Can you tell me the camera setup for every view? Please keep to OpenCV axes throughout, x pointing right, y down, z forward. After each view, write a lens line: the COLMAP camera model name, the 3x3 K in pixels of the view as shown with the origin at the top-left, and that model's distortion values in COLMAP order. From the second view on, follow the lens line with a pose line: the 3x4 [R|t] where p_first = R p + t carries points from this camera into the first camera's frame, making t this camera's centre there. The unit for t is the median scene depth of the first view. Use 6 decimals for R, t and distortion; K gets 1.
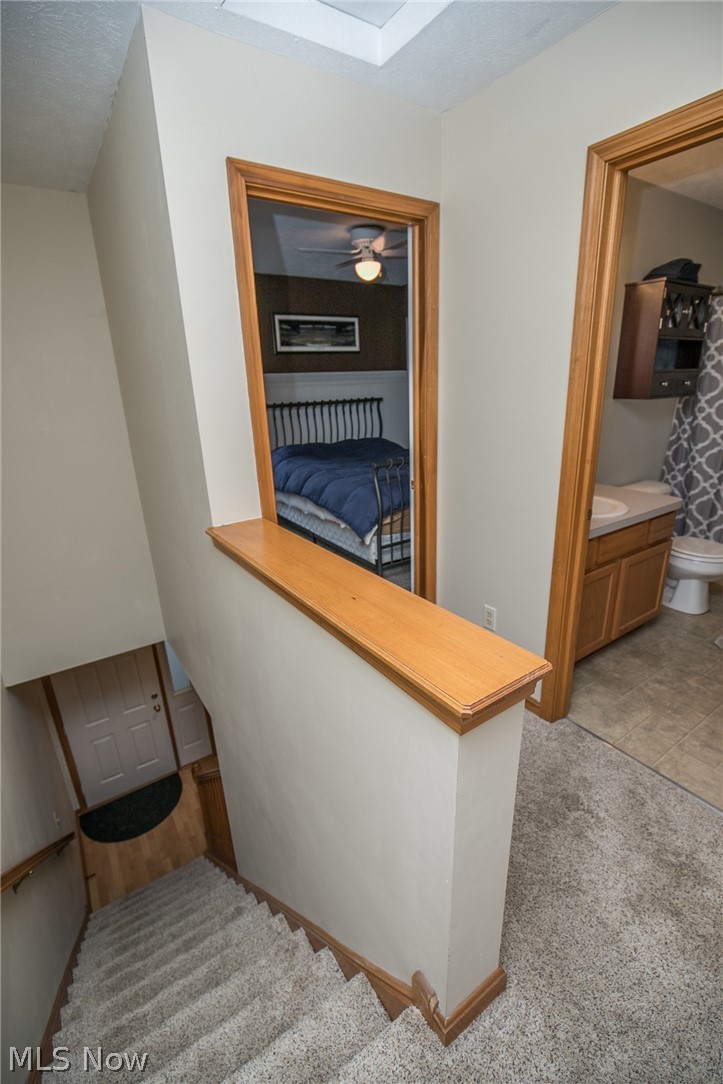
lens RADIAL K [[491.8, 0, 365.4], [0, 491.8, 543.7], [0, 0, 1]] dist [0.000092, 0.000018]
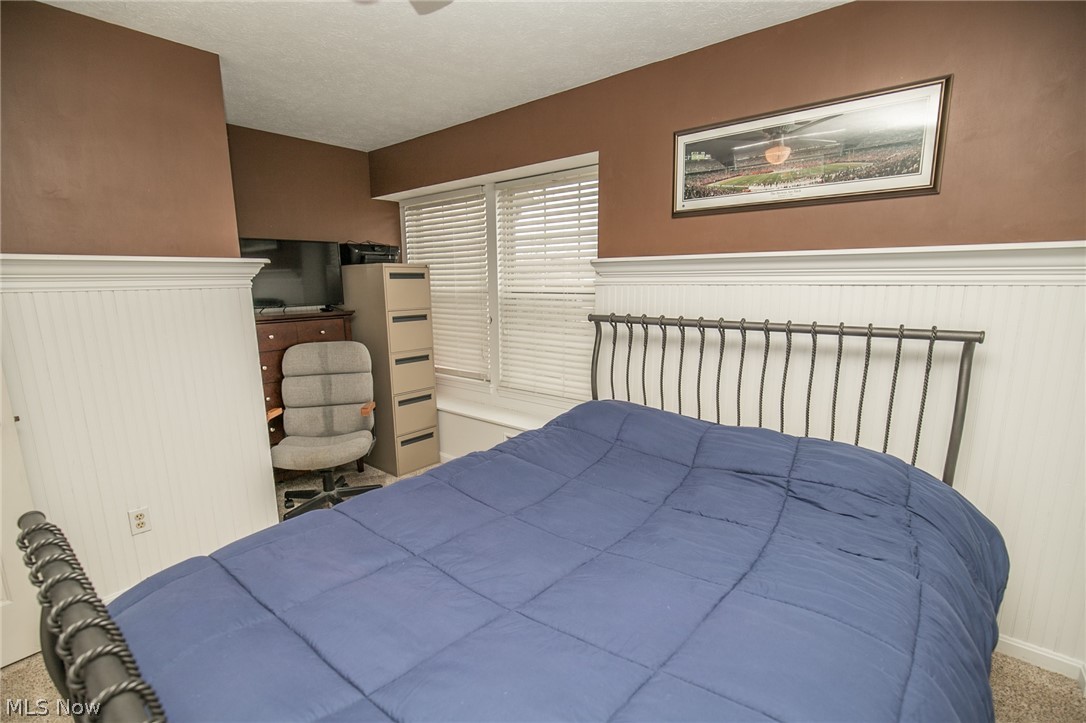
lens RADIAL K [[492.7, 0, 544.1], [0, 492.7, 368.7], [0, 0, 1]] dist [0.000092, 0.000018]
pose [[0.270214, 0.207041, -0.940276, 0.273049], [-0.309041, 0.943580, 0.118957, -0.261972], [0.911854, 0.258440, 0.318953, 0.766794]]
